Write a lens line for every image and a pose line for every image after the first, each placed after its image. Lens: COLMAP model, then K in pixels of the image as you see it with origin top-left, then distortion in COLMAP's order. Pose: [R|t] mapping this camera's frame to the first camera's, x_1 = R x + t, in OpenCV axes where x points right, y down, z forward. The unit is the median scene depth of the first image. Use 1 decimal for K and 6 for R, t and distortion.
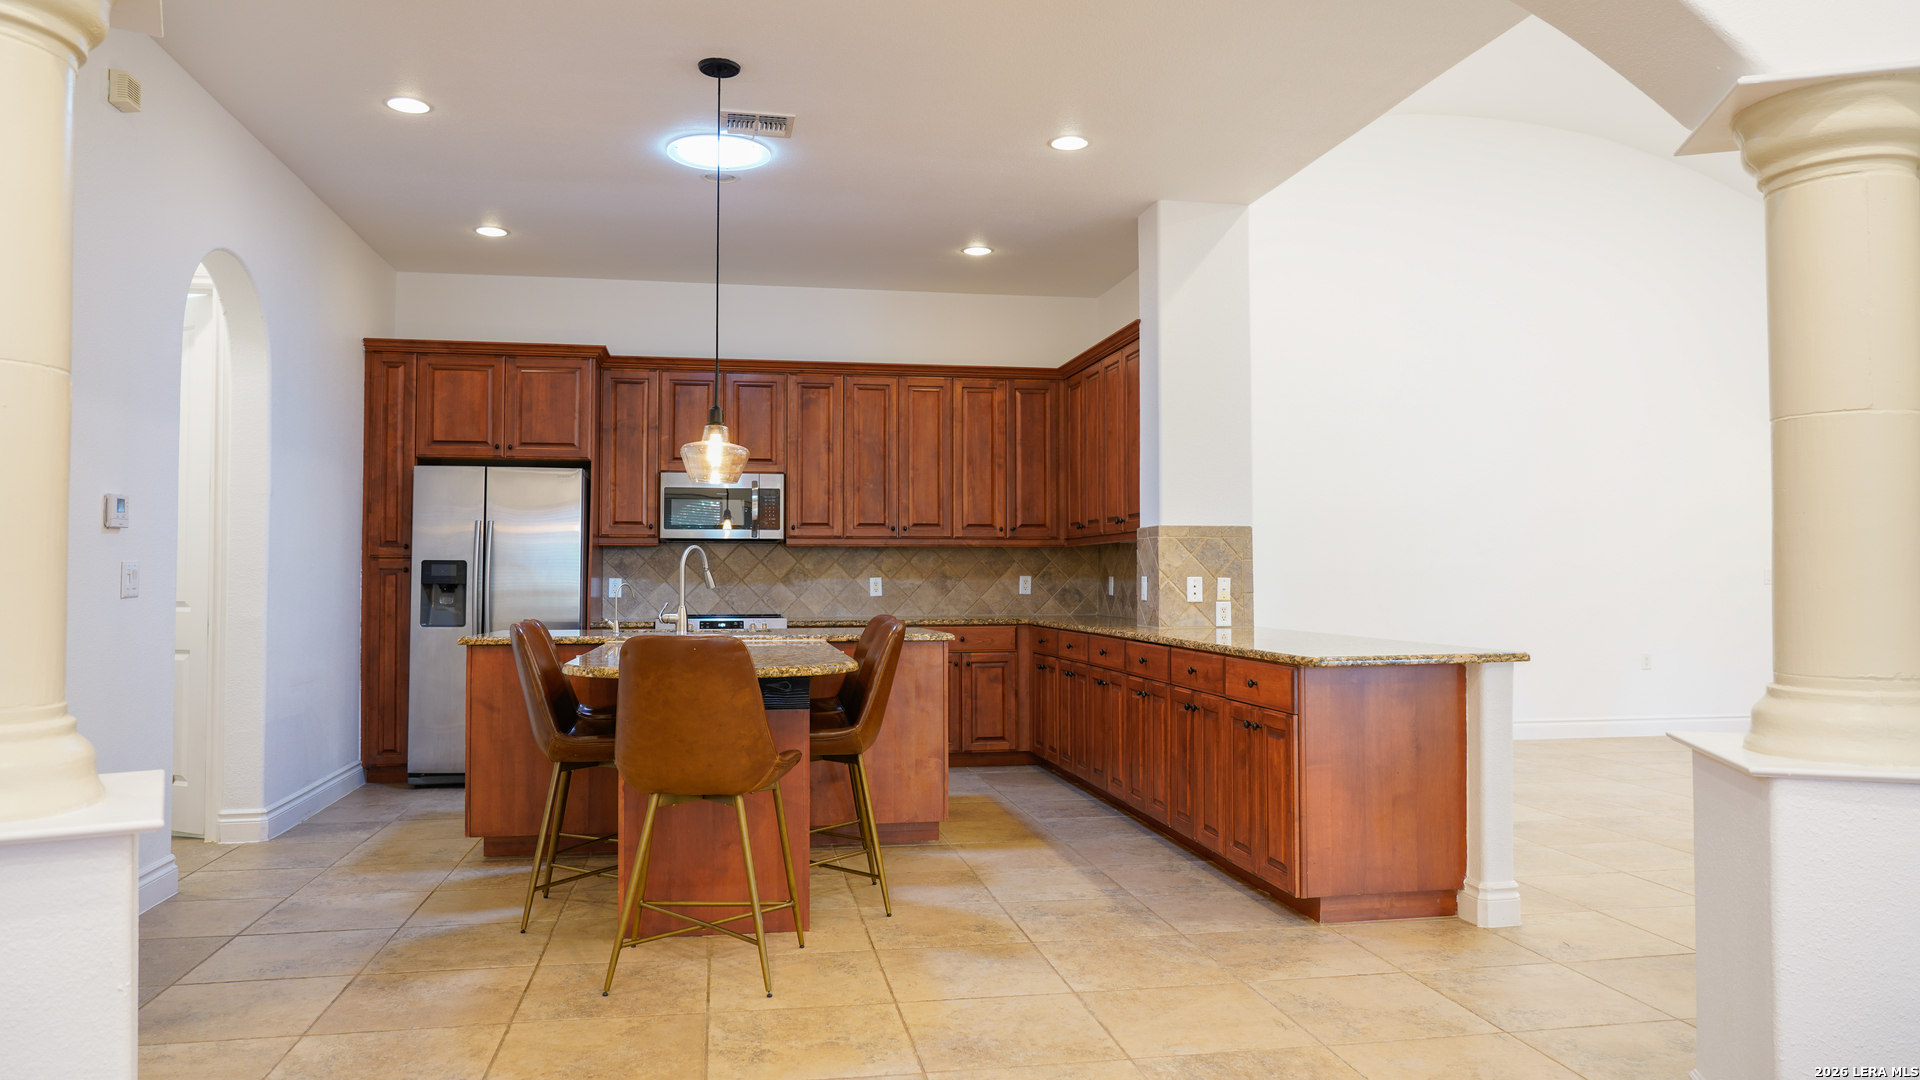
lens RADIAL K [[1290.3, 0, 955.9], [0, 1290.3, 536.4], [0, 0, 1]] dist [-0.025991, 0.005995]
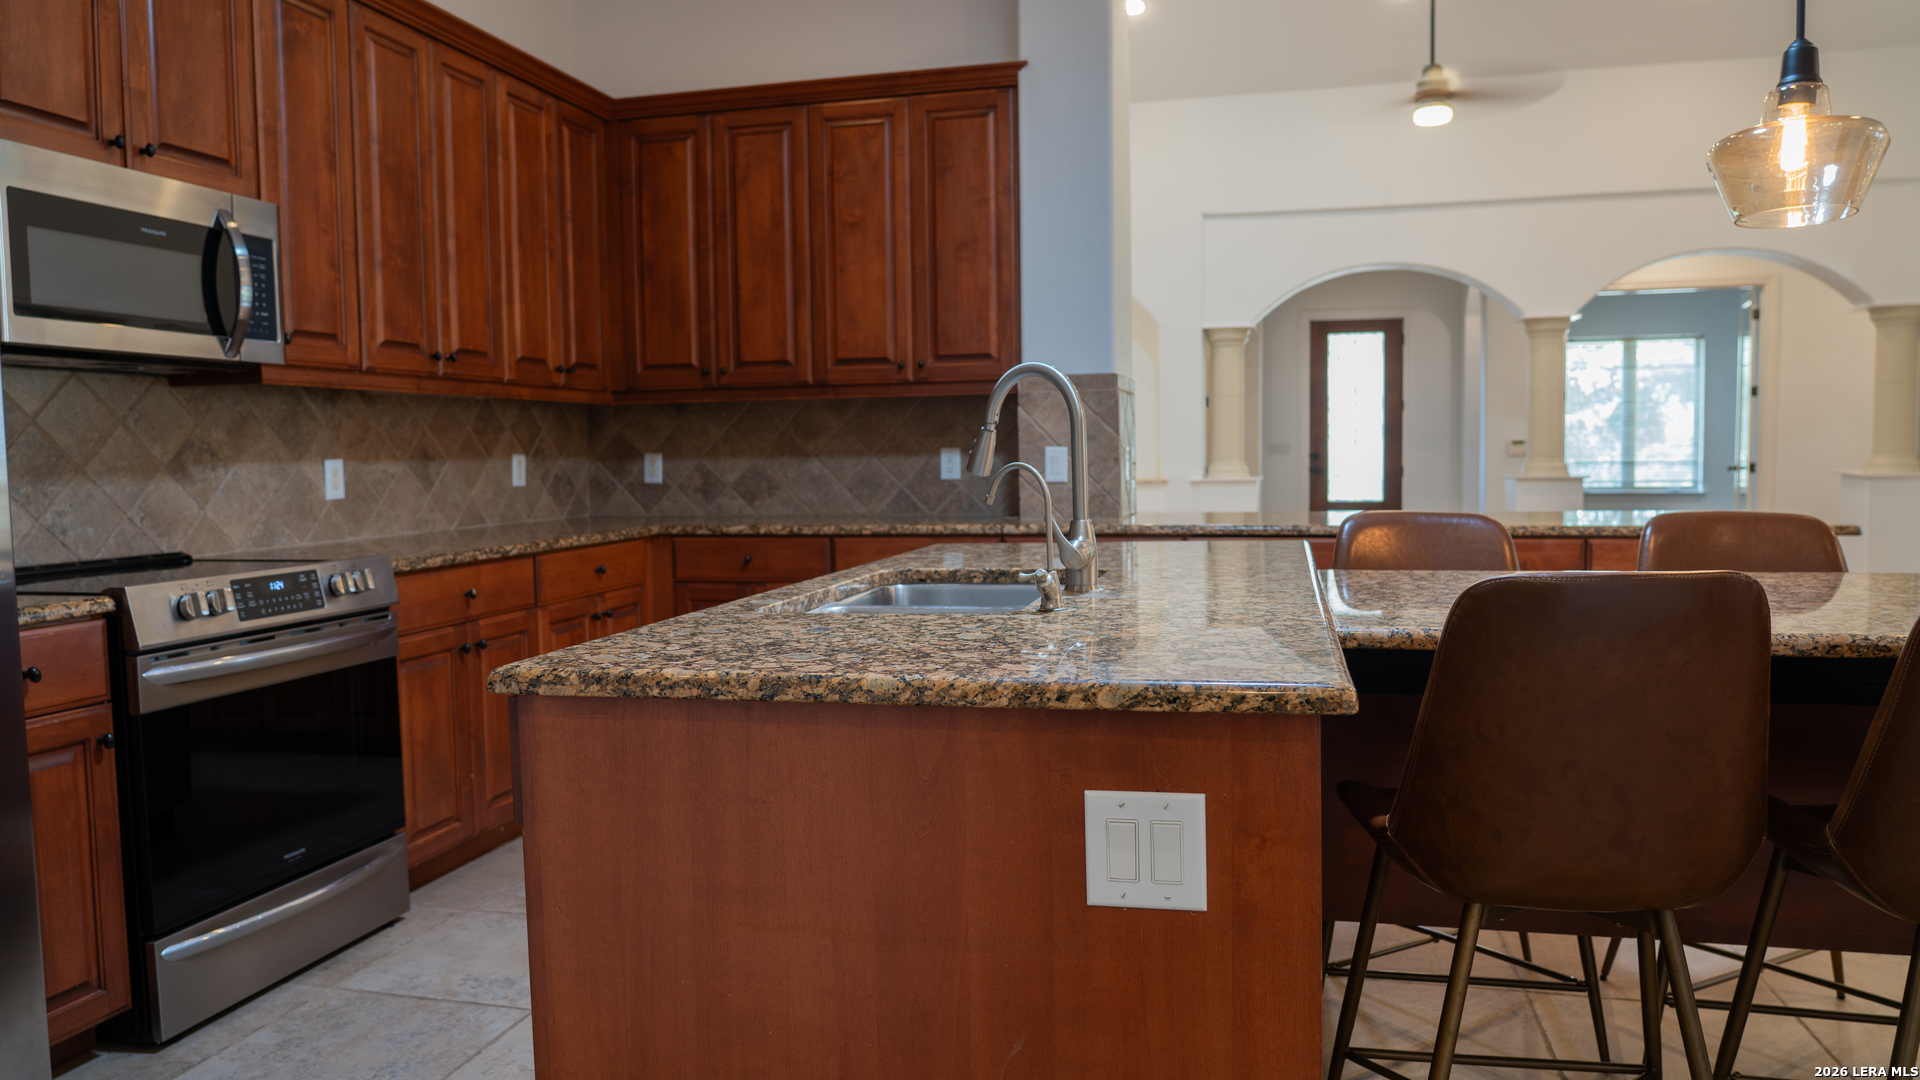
lens RADIAL K [[1290.3, 0, 955.9], [0, 1290.3, 536.4], [0, 0, 1]] dist [-0.025991, 0.005995]
pose [[0.411875, -0.065027, 0.908917, -0.413867], [-0.013610, 0.996900, 0.077490, 0.021431], [-0.911139, -0.044287, 0.409713, 0.629238]]
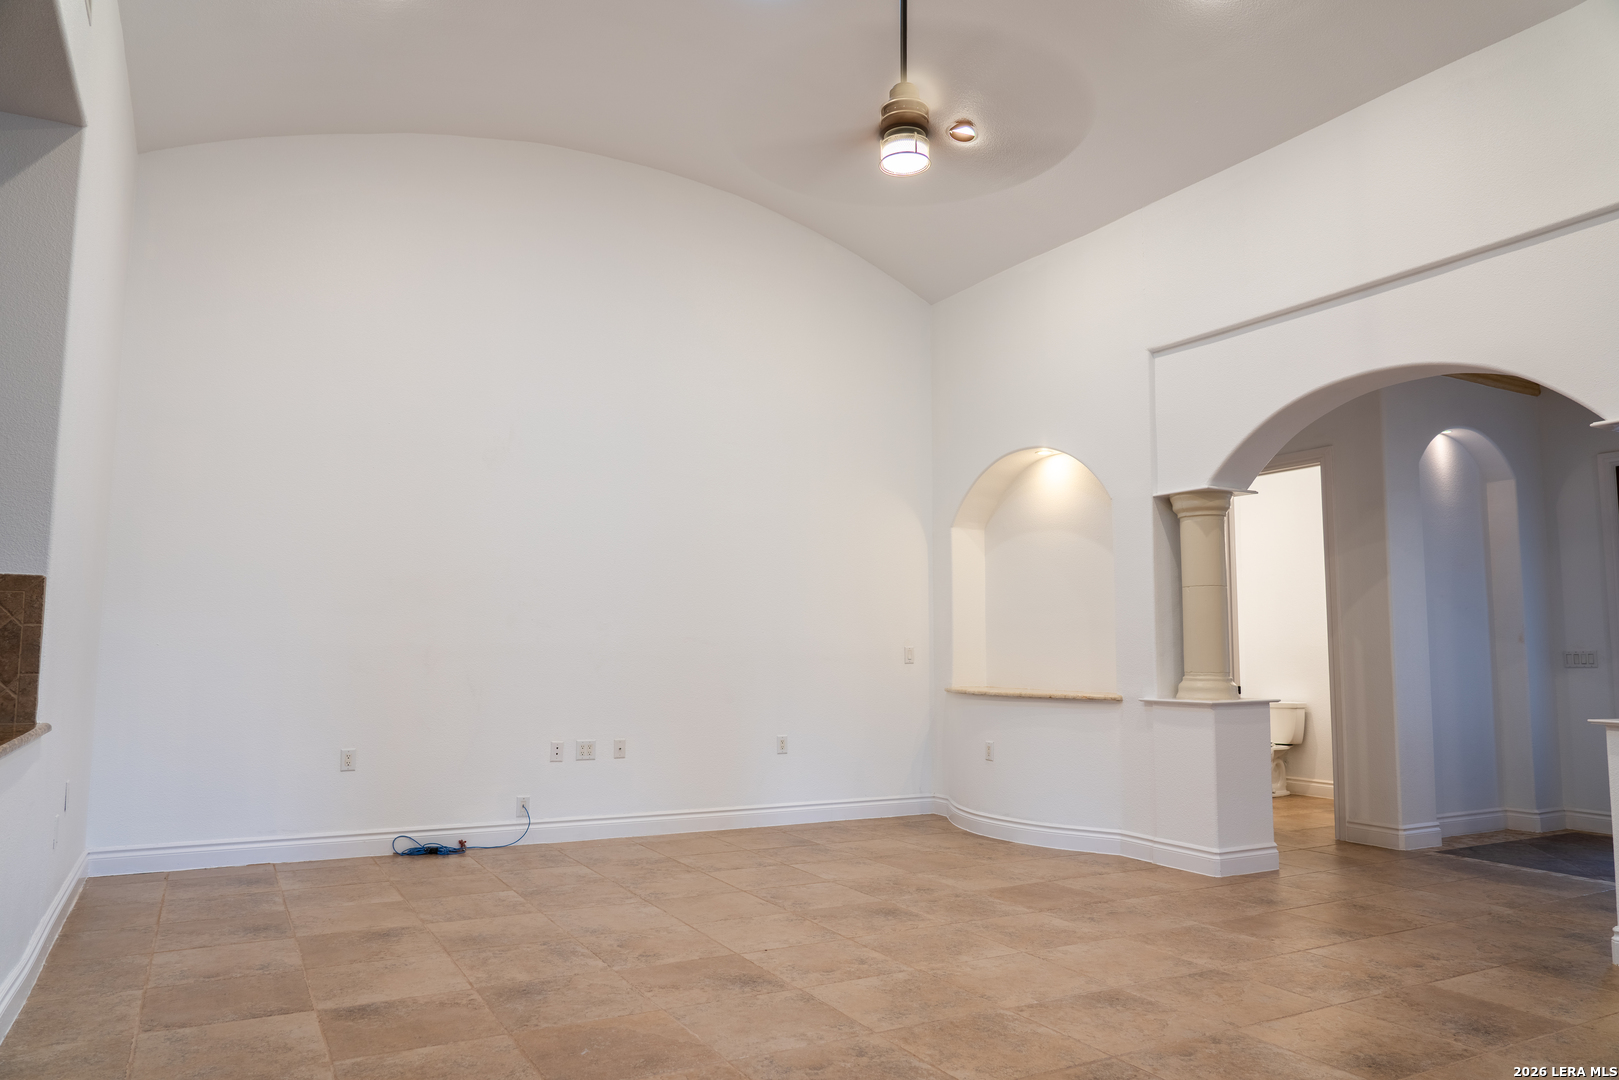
lens RADIAL K [[1090.3, 0, 807.0], [0, 1090.3, 537.8], [0, 0, 1]] dist [-0.031766, 0.016388]
pose [[0.948591, 0.039315, 0.314053, 0.345789], [-0.015237, 0.996777, -0.078759, 0.010144], [-0.316137, 0.069925, 0.946133, 0.263434]]
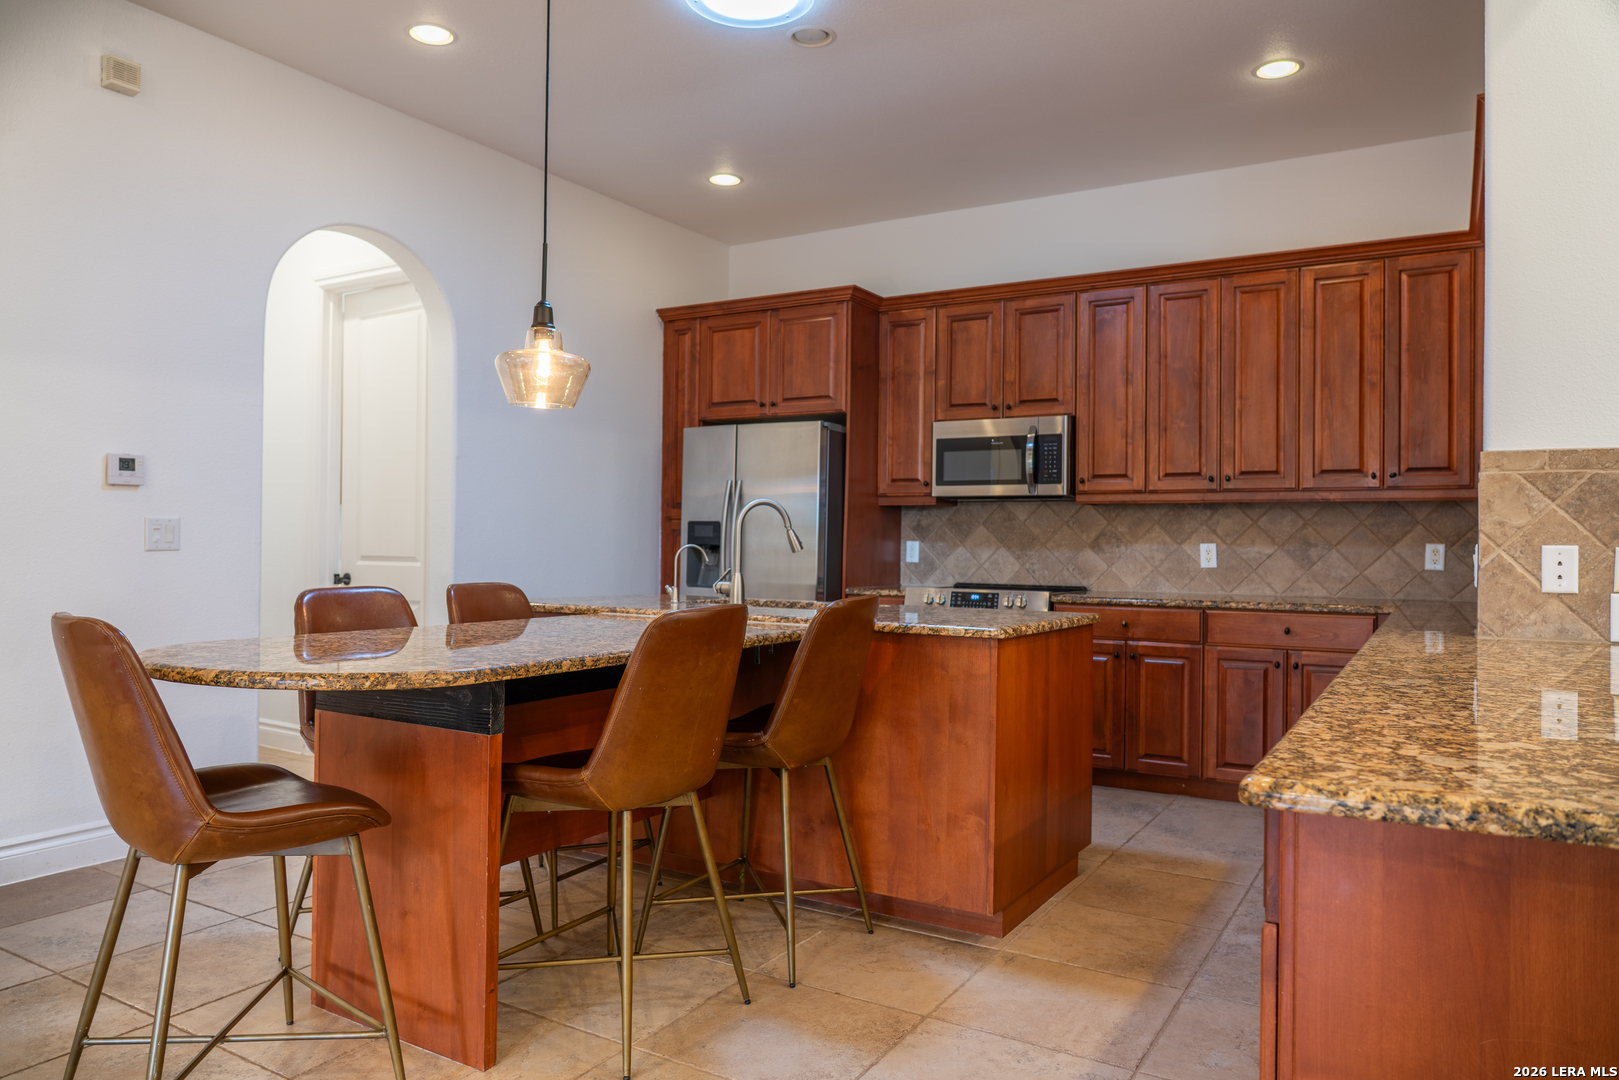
lens RADIAL K [[1090.3, 0, 807.0], [0, 1090.3, 537.8], [0, 0, 1]] dist [-0.031766, 0.016388]
pose [[0.750666, 0.006736, -0.660648, 0.196280], [0.010059, 0.999716, 0.021622, 0.012445], [0.660606, -0.022877, 0.750384, 0.368795]]
